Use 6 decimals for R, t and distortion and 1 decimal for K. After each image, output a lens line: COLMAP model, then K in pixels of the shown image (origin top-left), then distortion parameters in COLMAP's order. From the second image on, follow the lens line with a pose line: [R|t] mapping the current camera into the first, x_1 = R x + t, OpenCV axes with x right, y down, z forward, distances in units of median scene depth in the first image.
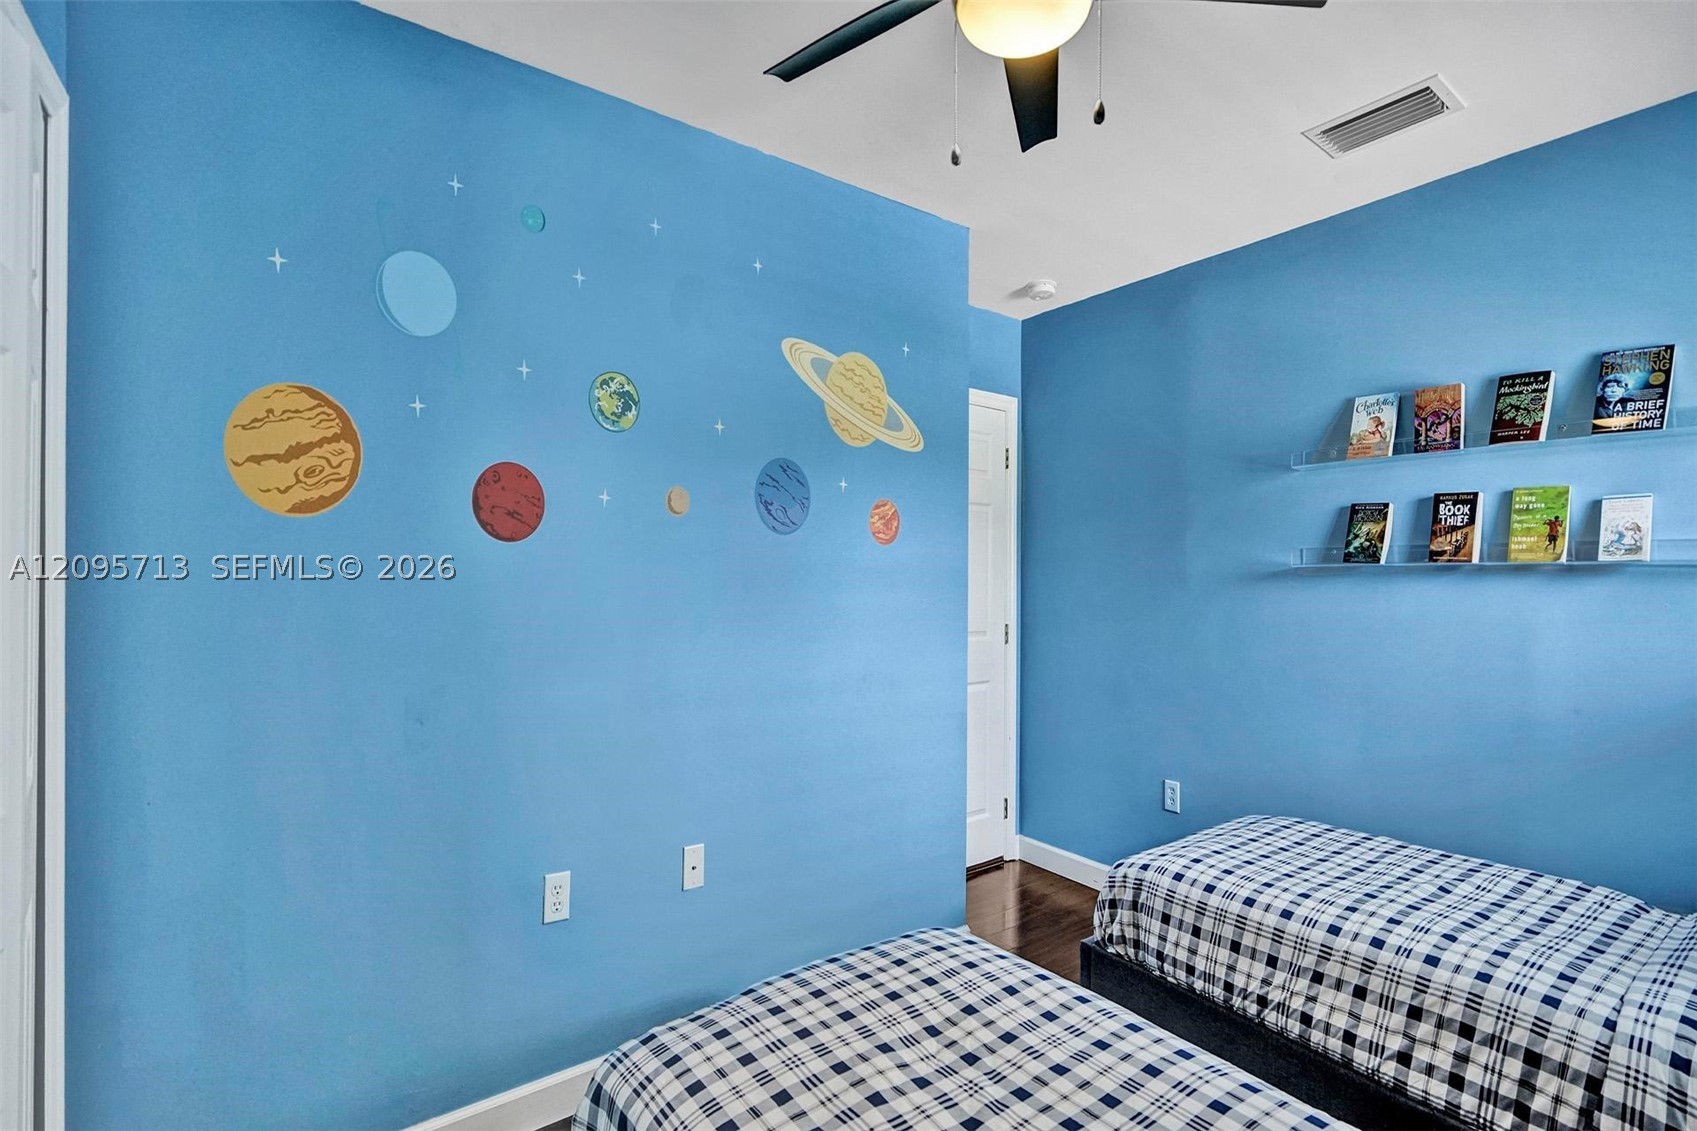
lens RADIAL K [[751.4, 0, 847.8], [0, 751.4, 578.6], [0, 0, 1]] dist [-0.000397, 0.000171]
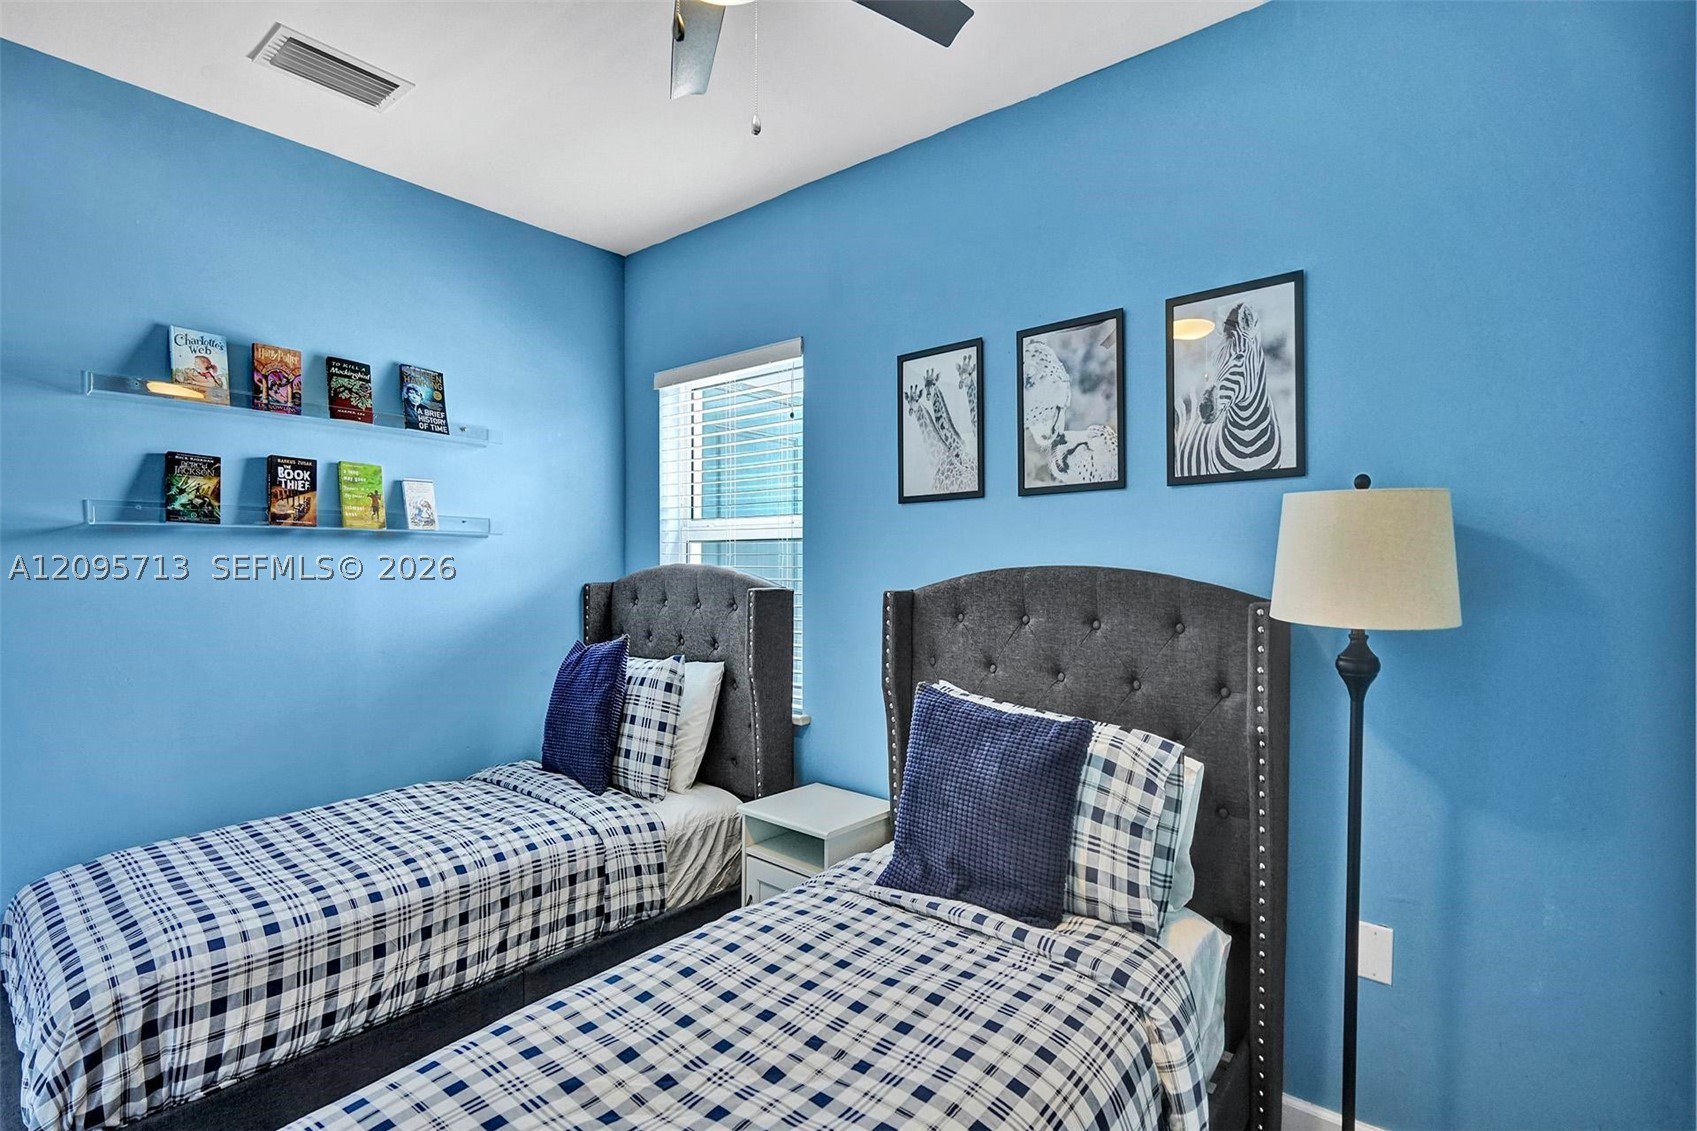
lens RADIAL K [[773.2, 0, 848.5], [0, 773.2, 565.5], [0, 0, 1]] dist [-0.002117, 0.000018]
pose [[-0.237772, -0.014539, 0.971212, -0.419036], [-0.003868, 0.999894, 0.014022, 0.015229], [-0.971313, -0.000423, -0.237804, 0.566234]]
